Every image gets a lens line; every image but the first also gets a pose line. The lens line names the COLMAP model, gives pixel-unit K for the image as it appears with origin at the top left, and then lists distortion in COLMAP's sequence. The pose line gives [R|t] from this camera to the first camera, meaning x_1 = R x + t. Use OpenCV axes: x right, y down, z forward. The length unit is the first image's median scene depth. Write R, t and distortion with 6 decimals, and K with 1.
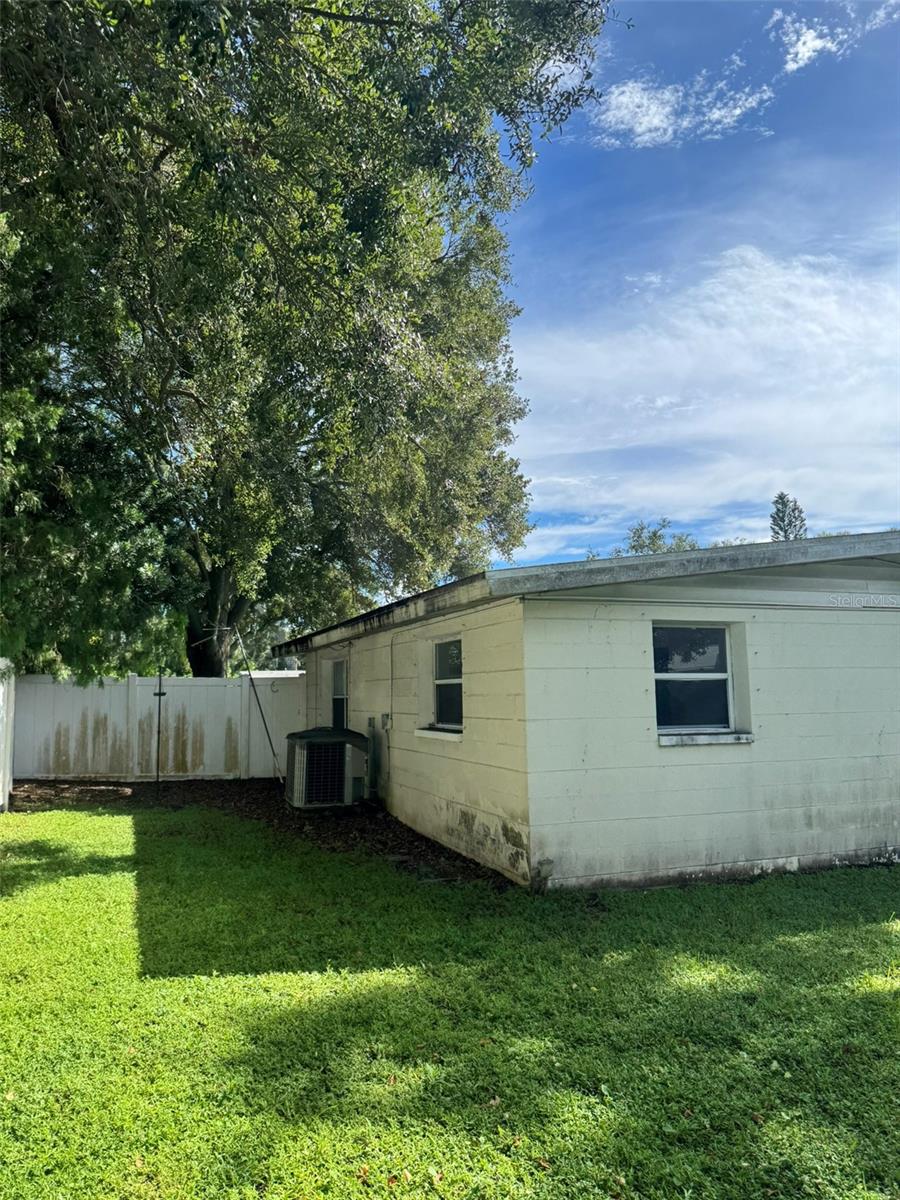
lens RADIAL K [[852.0, 0, 449.5], [0, 852.0, 599.6], [0, 0, 1]] dist [0.002999, 0.000095]
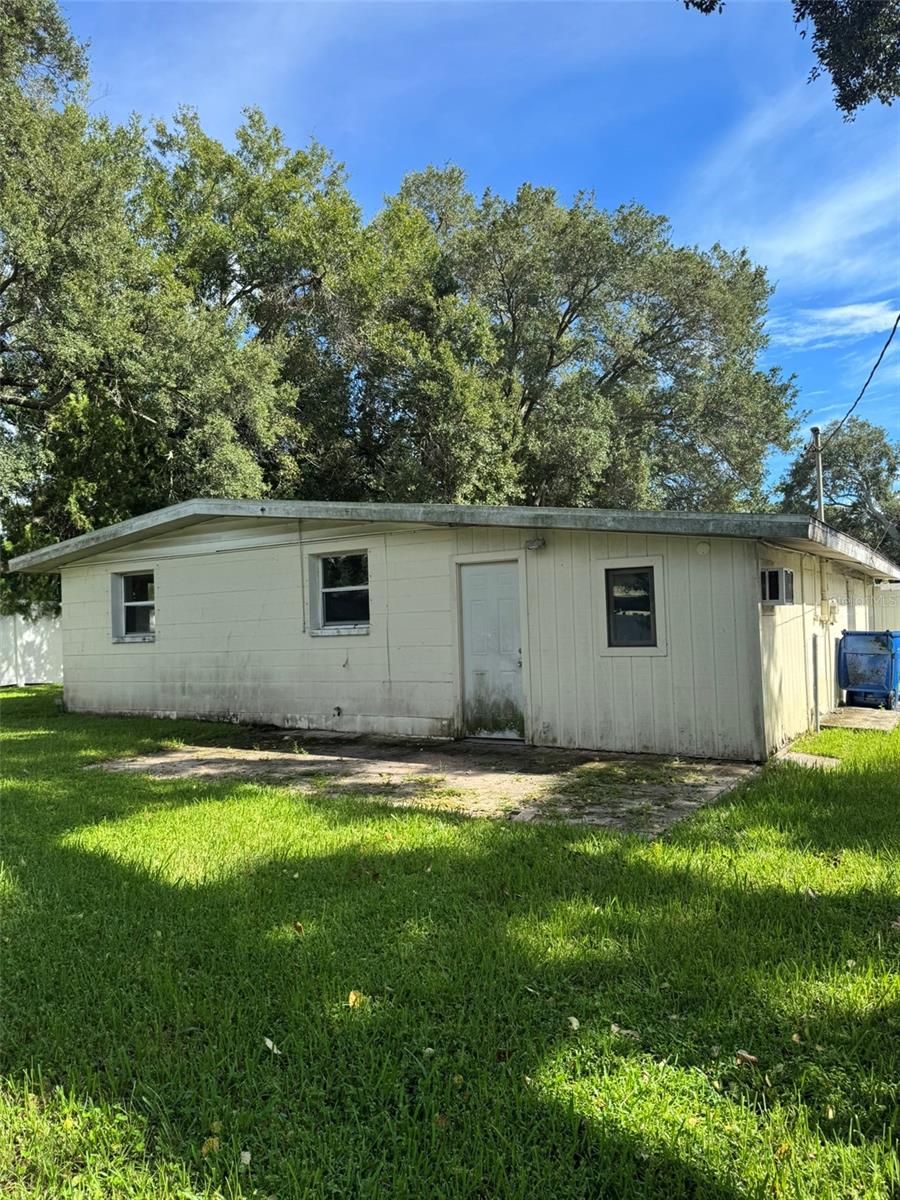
lens RADIAL K [[852.0, 0, 450.2], [0, 852.0, 599.4], [0, 0, 1]] dist [0.002999, 0.000095]
pose [[0.646668, -0.016586, -0.762591, 1.962498], [0.133762, 0.986737, 0.091967, 0.009717], [0.750951, -0.161478, 0.640310, 0.374967]]
